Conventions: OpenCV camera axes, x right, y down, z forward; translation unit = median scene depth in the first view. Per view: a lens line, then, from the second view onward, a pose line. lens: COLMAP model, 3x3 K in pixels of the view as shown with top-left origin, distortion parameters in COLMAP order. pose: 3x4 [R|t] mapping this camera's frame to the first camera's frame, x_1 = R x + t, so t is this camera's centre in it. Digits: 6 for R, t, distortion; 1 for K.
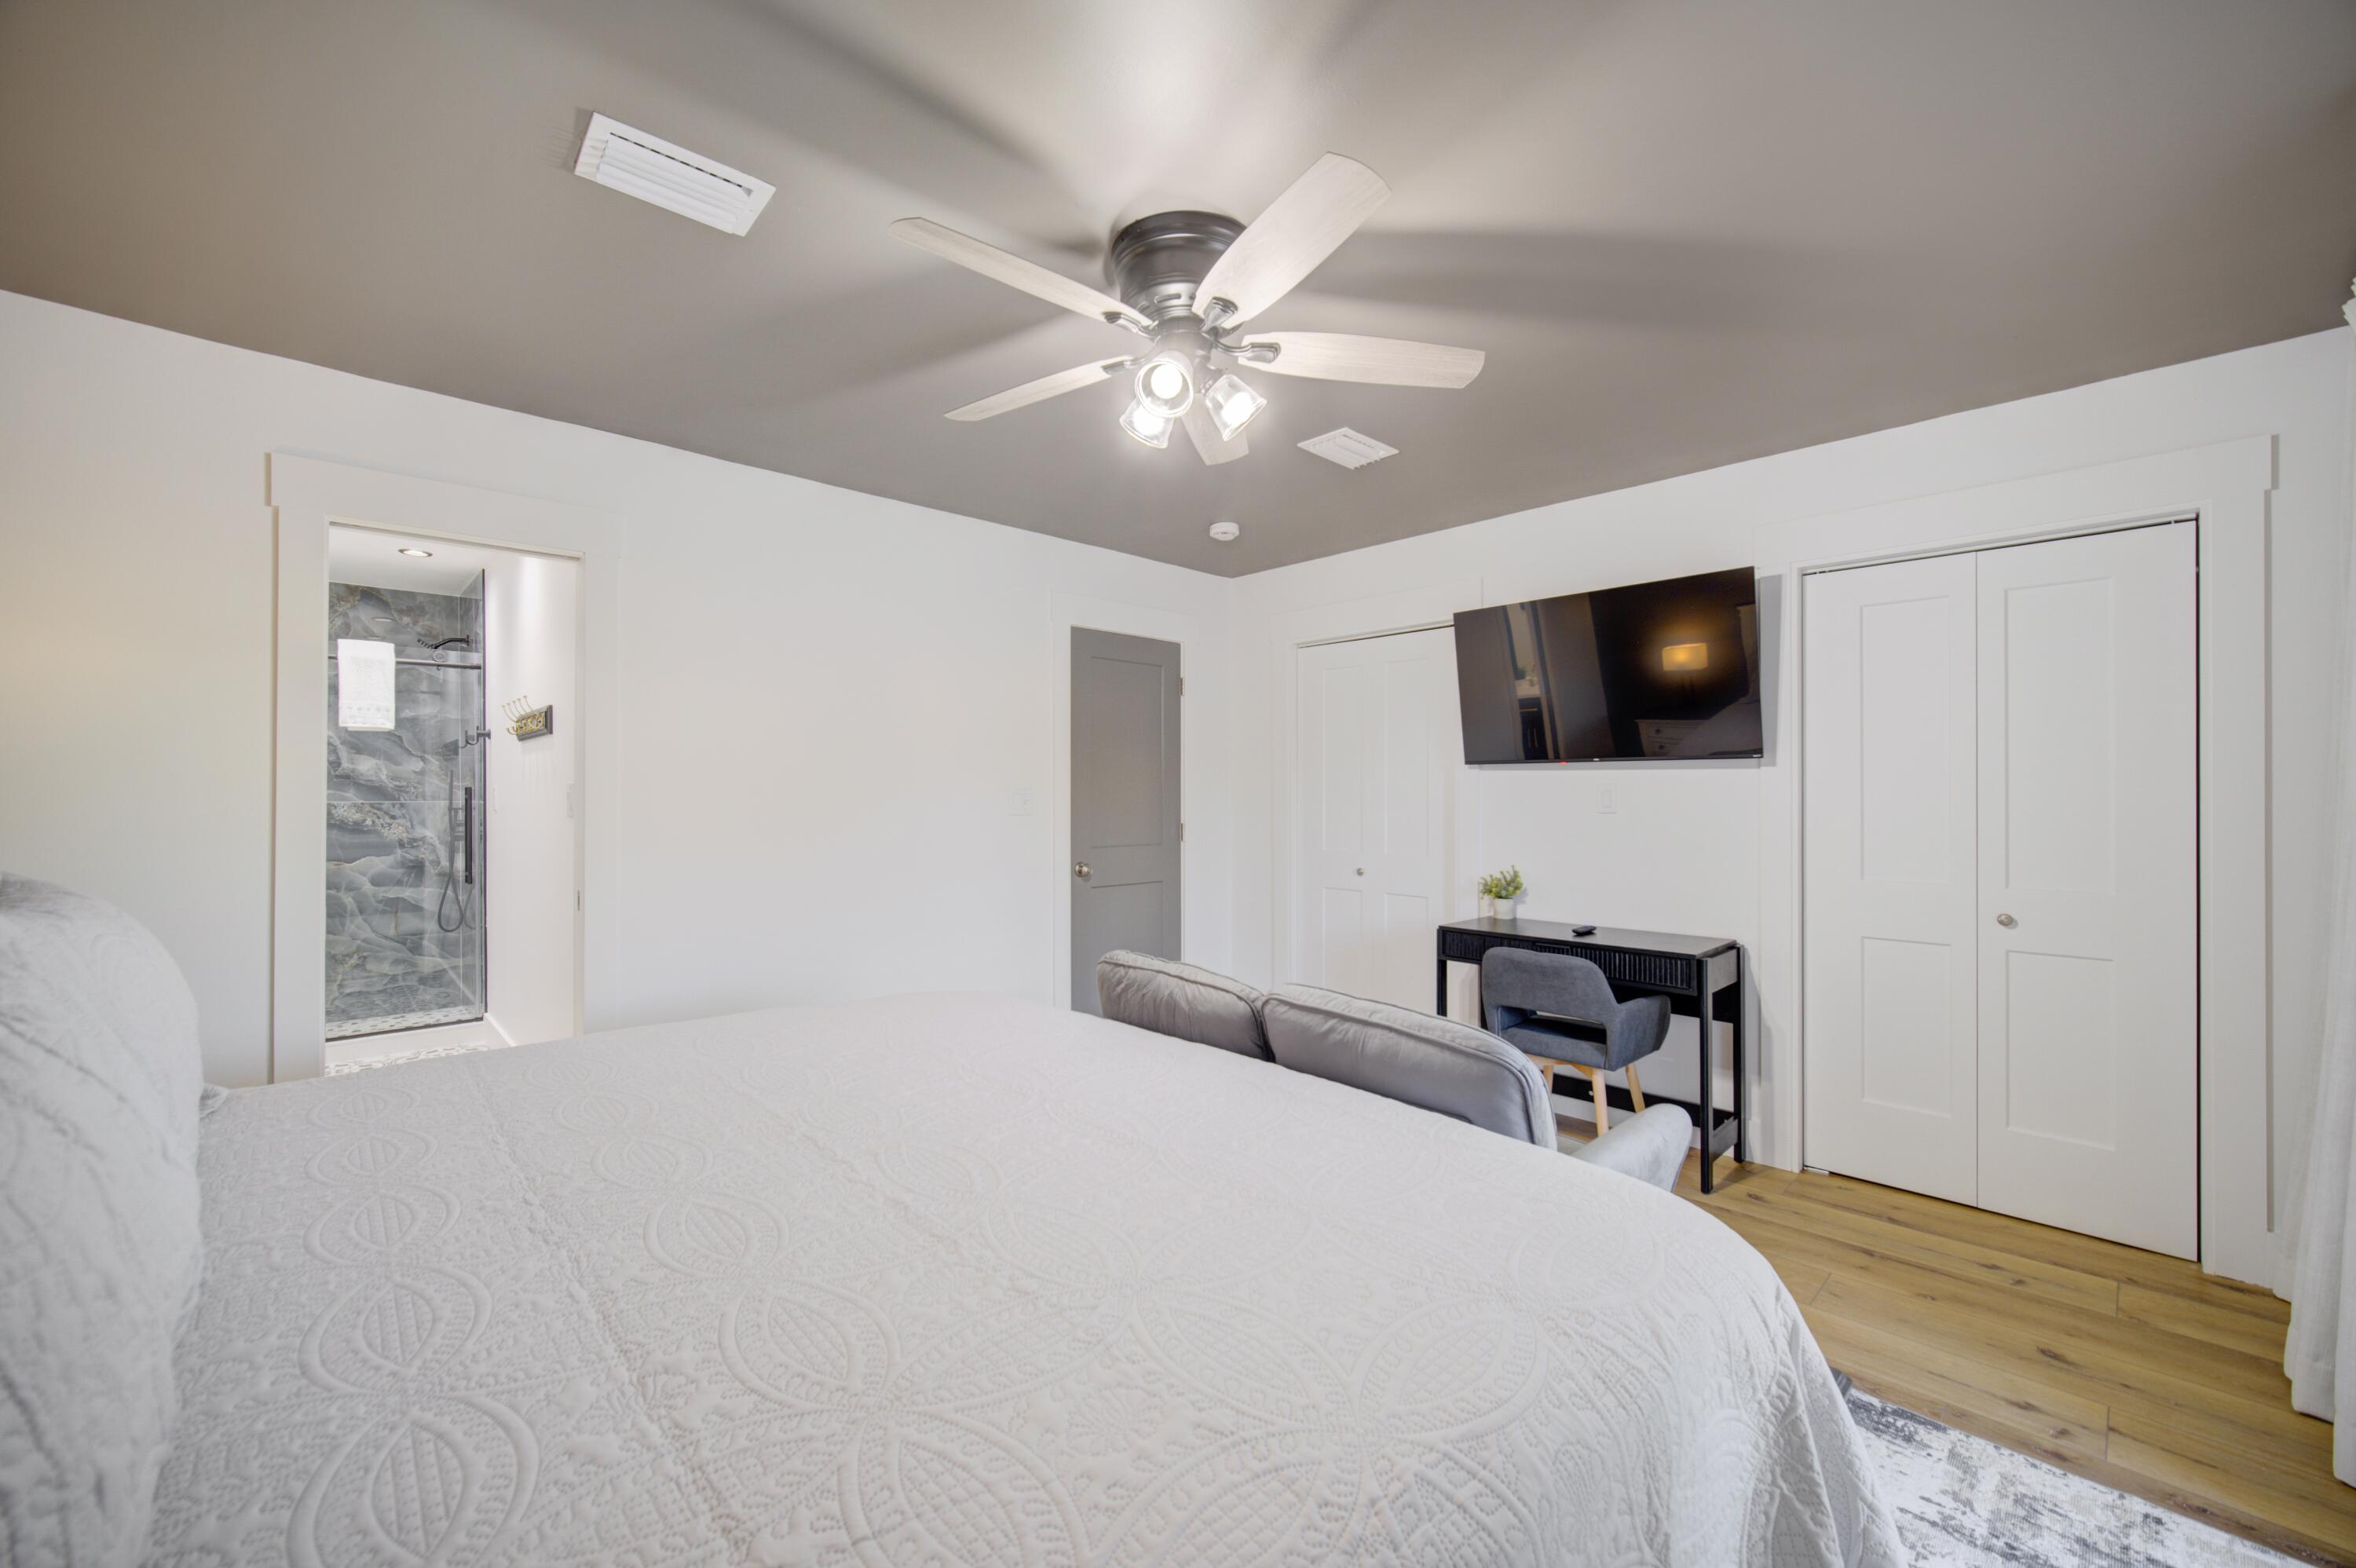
lens RADIAL K [[938.0, 0, 1173.2], [0, 938.0, 773.6], [0, 0, 1]] dist [-0.013051, 0.003358]
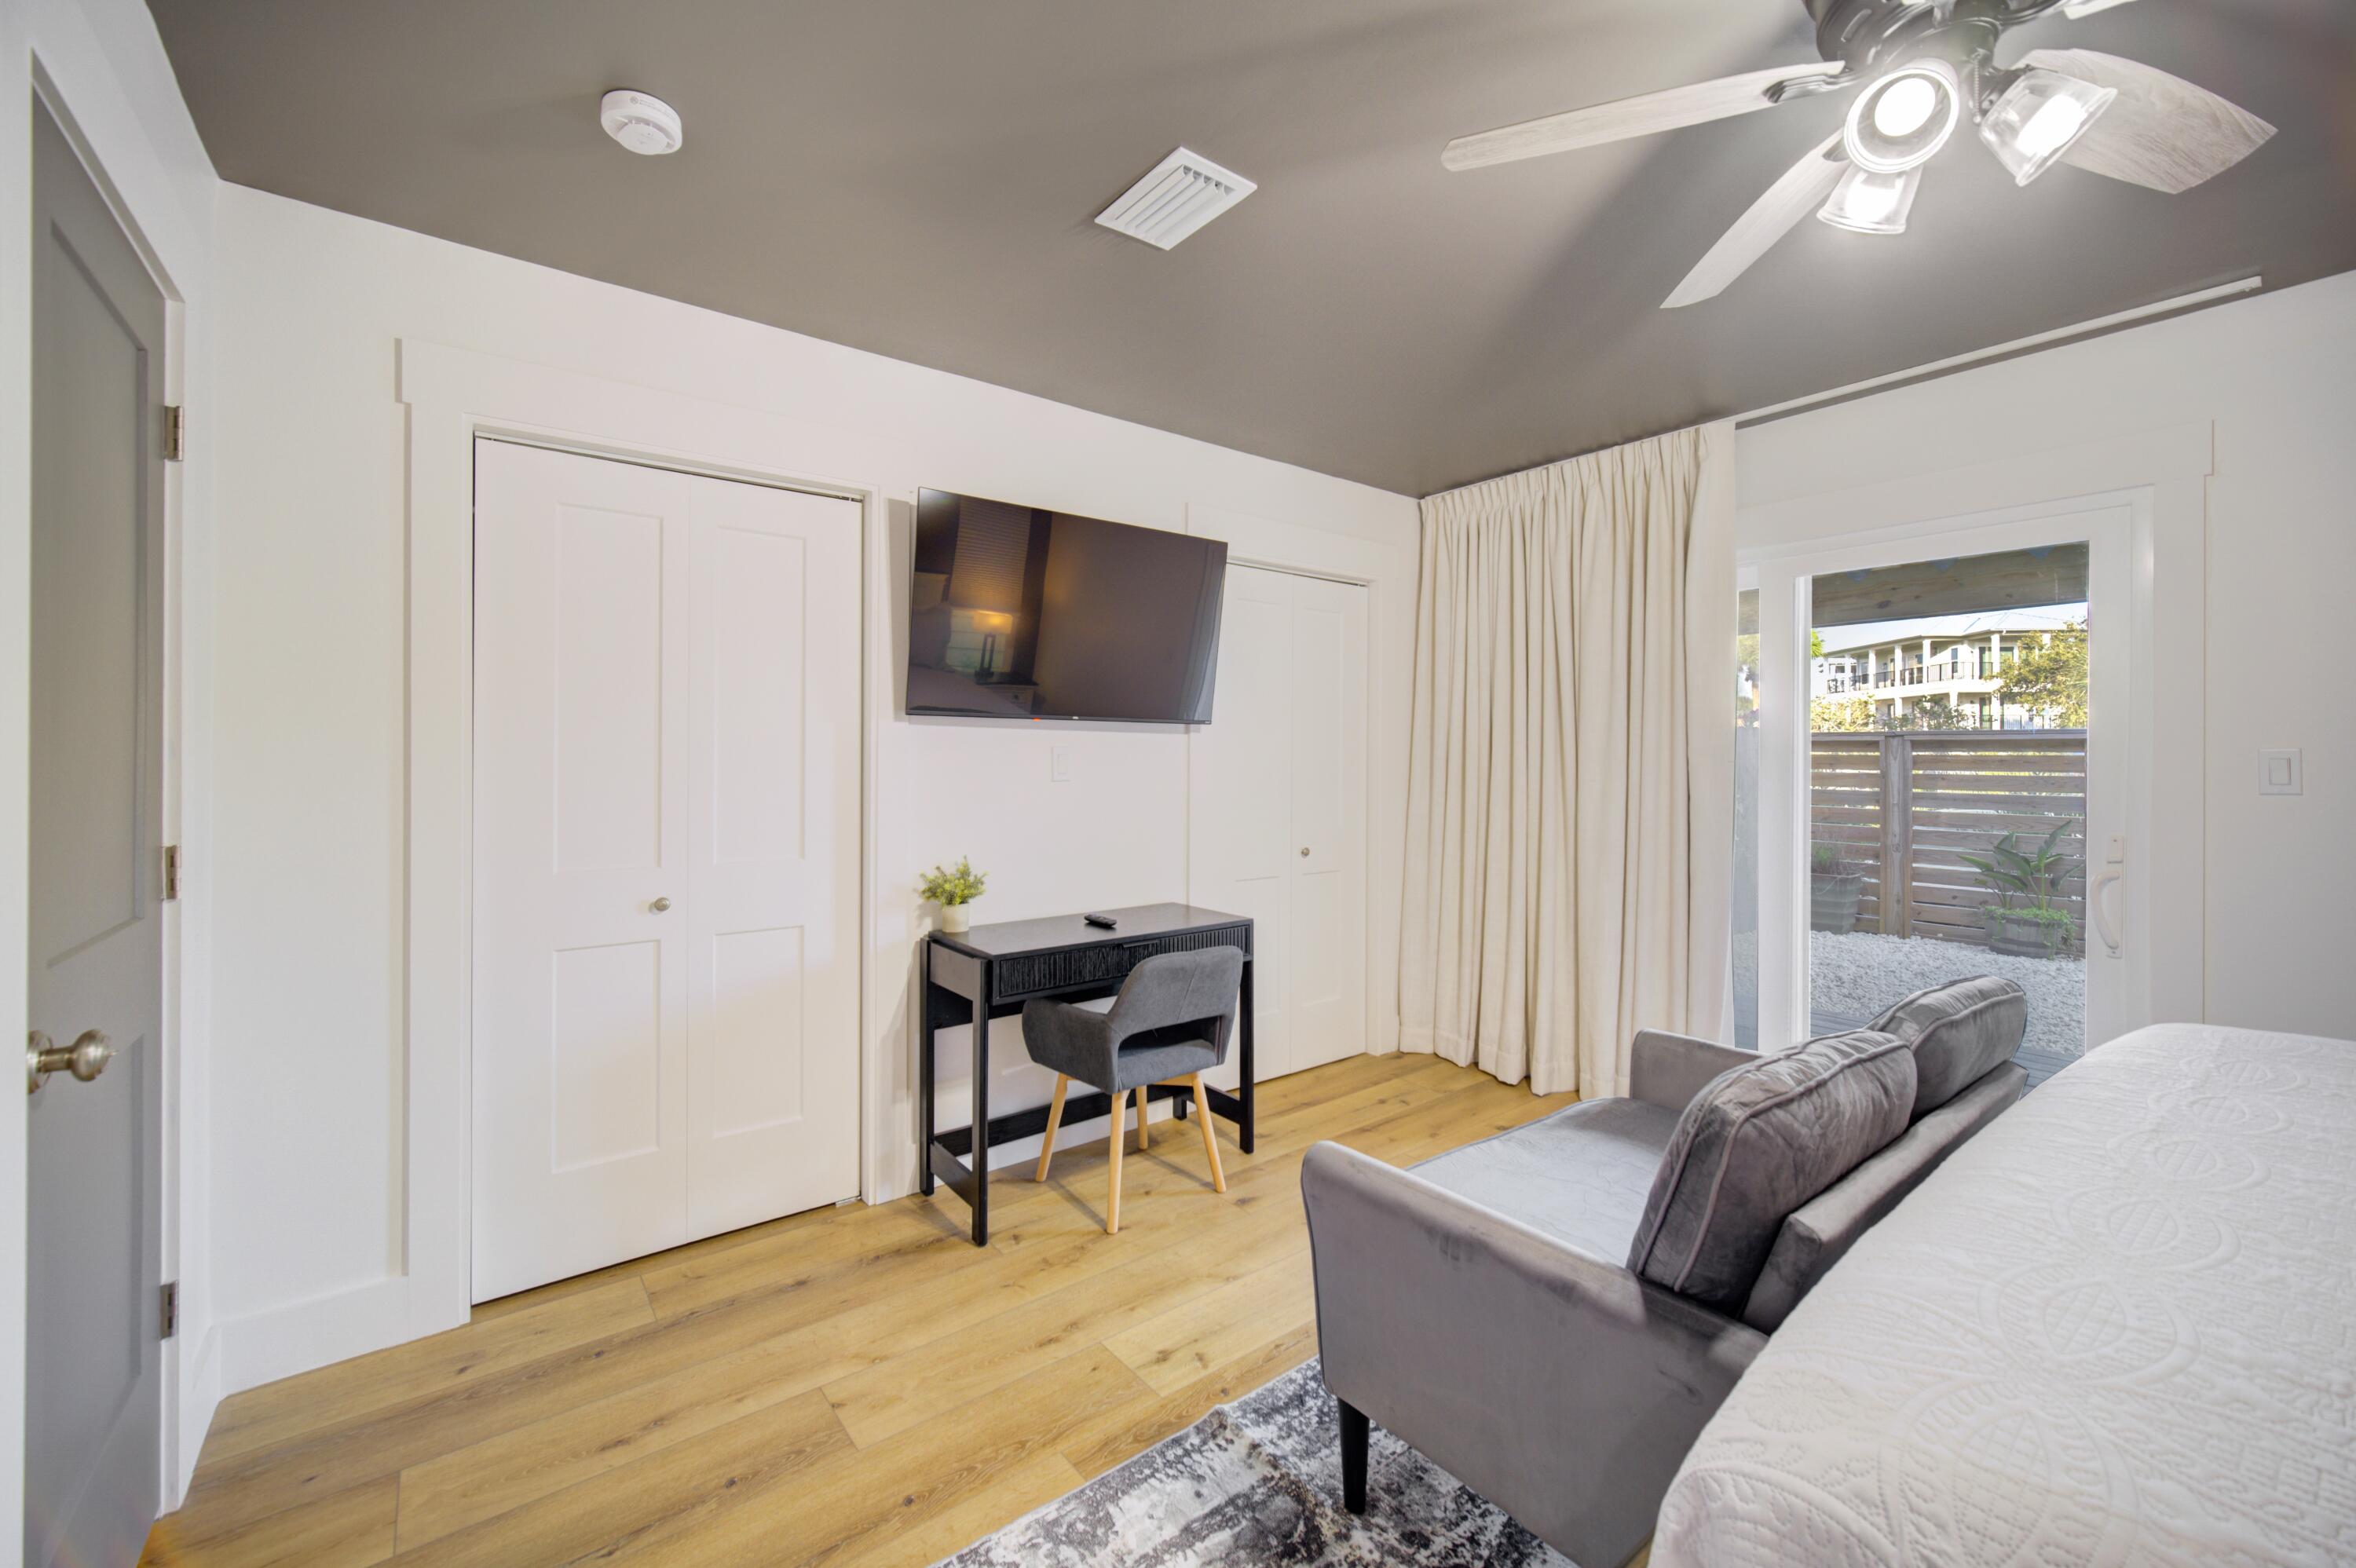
lens RADIAL K [[938.0, 0, 1173.2], [0, 938.0, 773.6], [0, 0, 1]] dist [-0.013051, 0.003358]
pose [[0.108317, -0.018164, 0.993950, -0.432203], [-0.025494, 0.999453, 0.021043, 0.017130], [-0.993789, -0.027619, 0.107795, 0.956334]]
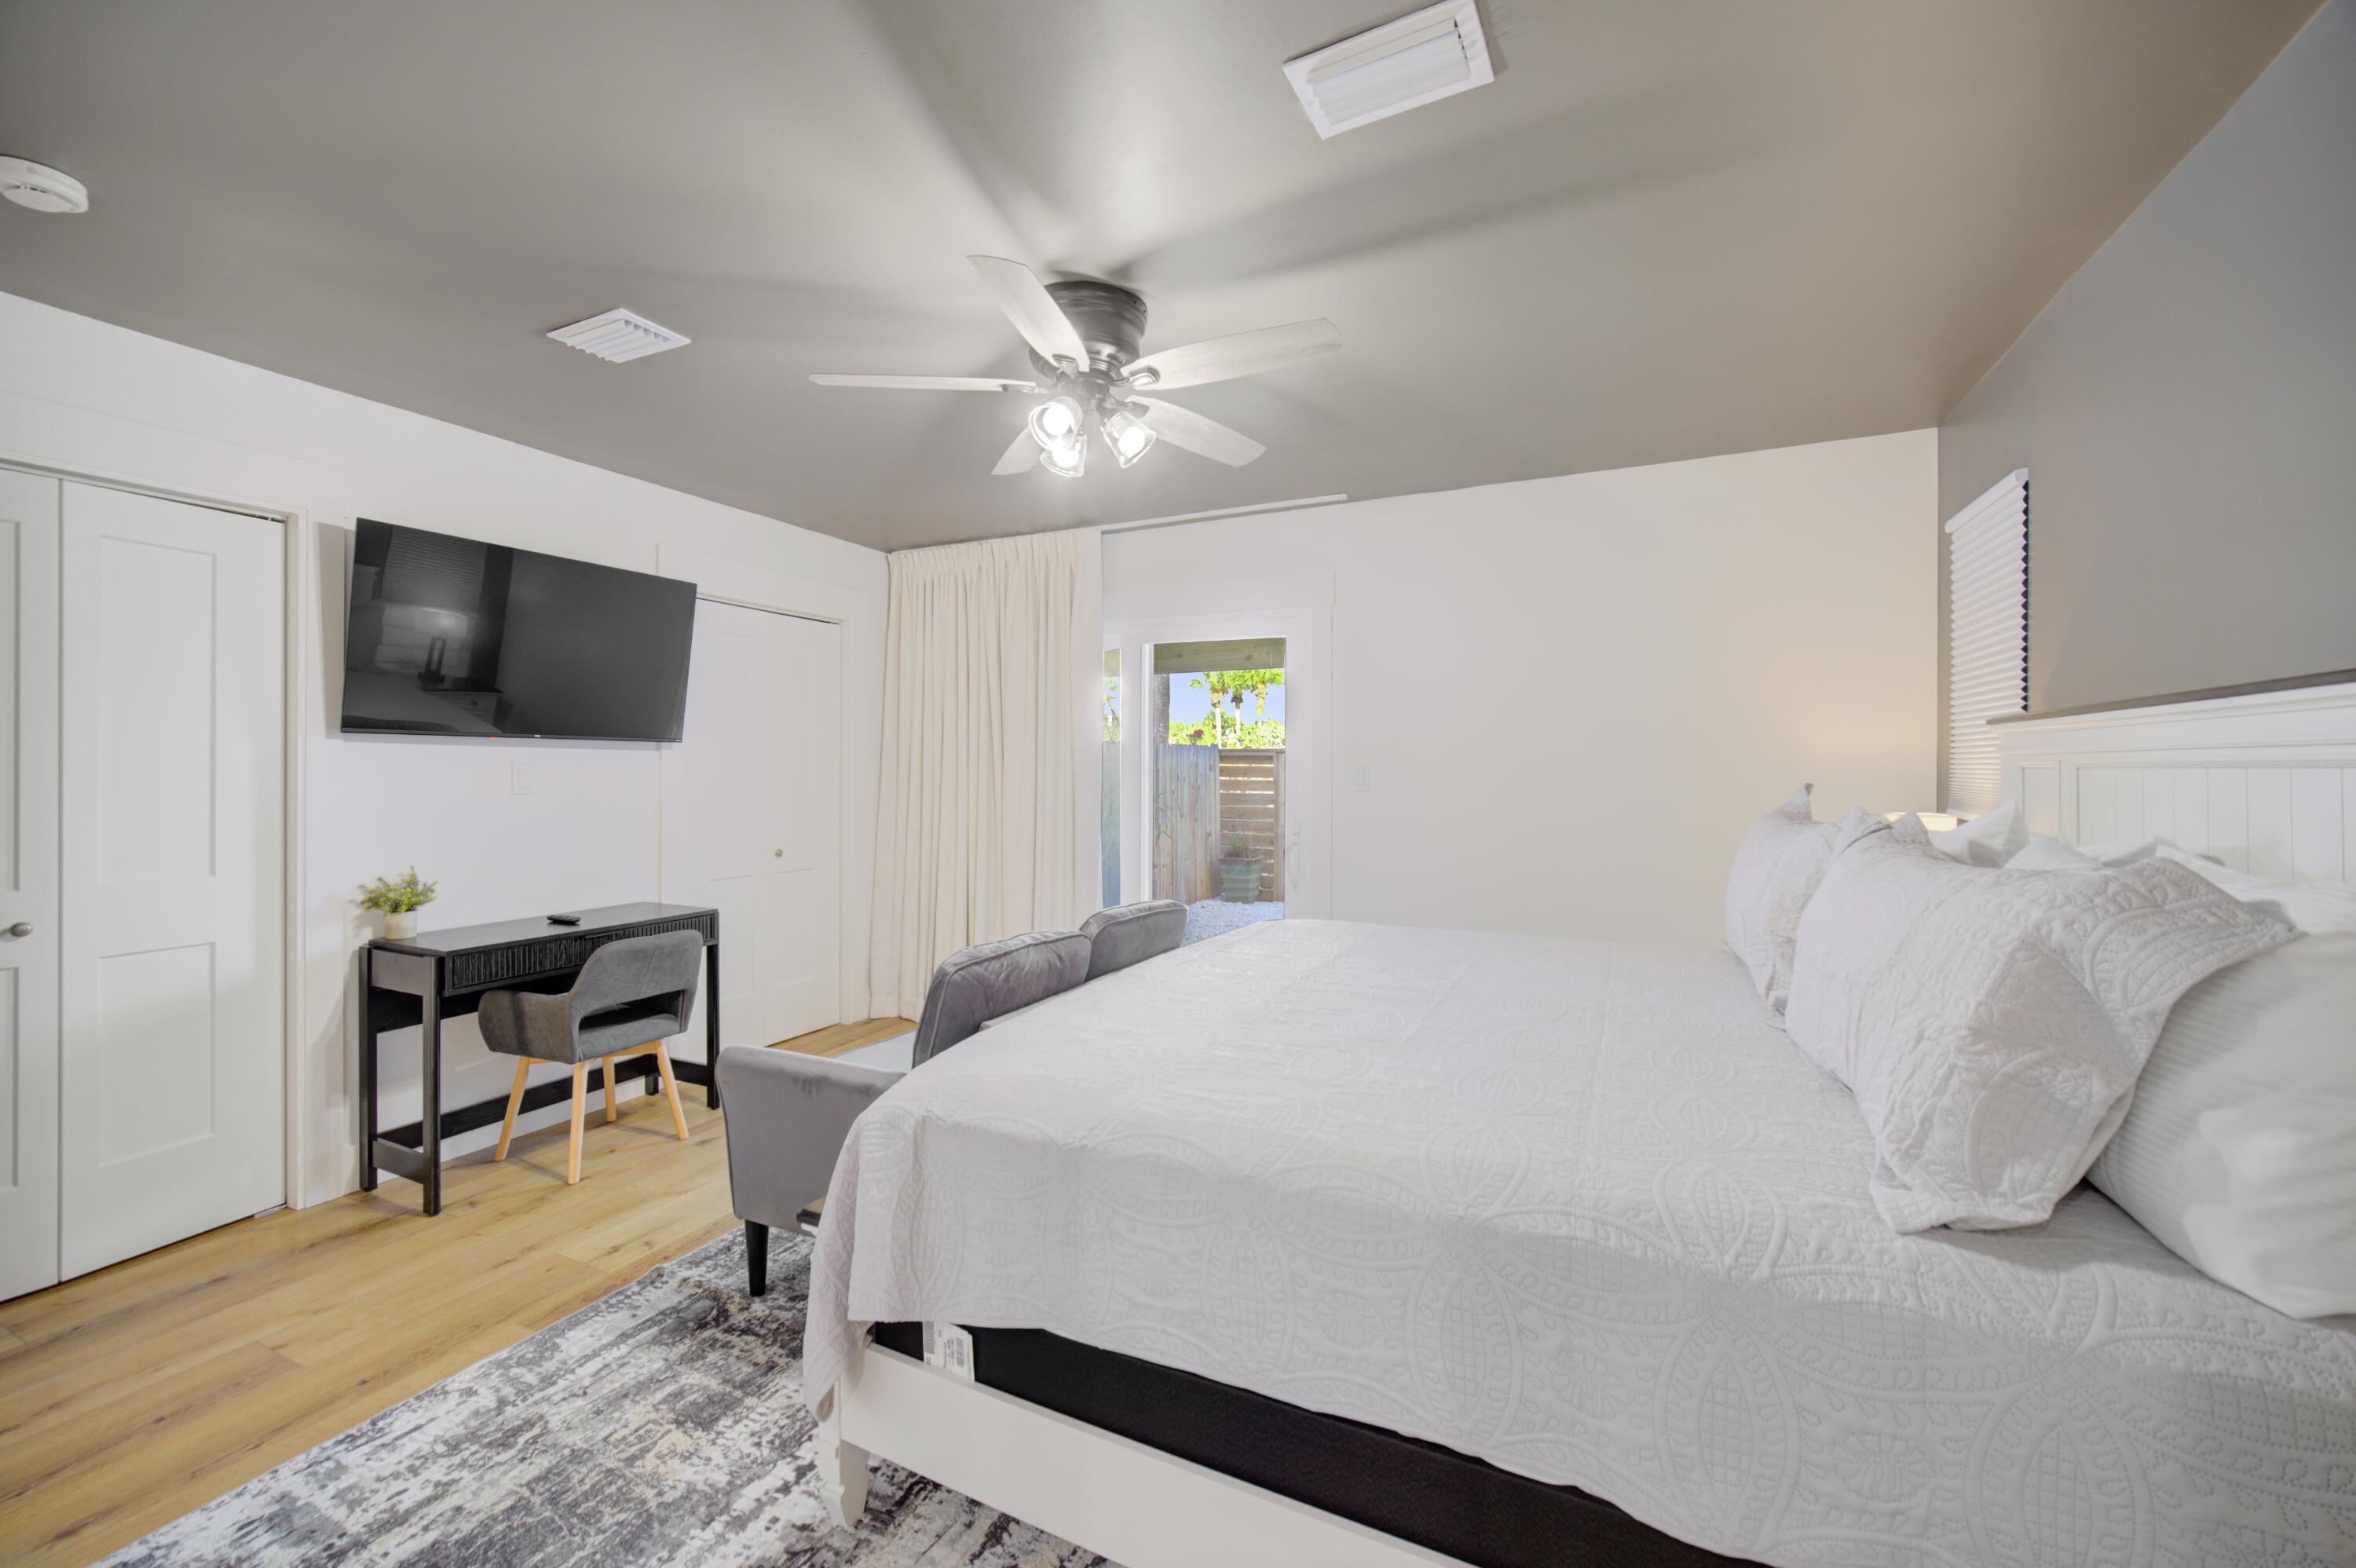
lens RADIAL K [[938.0, 0, 1173.2], [0, 938.0, 773.6], [0, 0, 1]] dist [-0.013051, 0.003358]
pose [[-0.358041, -0.006222, 0.933685, -0.733531], [-0.021830, 0.999760, -0.001709, 0.010255], [-0.933451, -0.020994, -0.358091, 0.864676]]
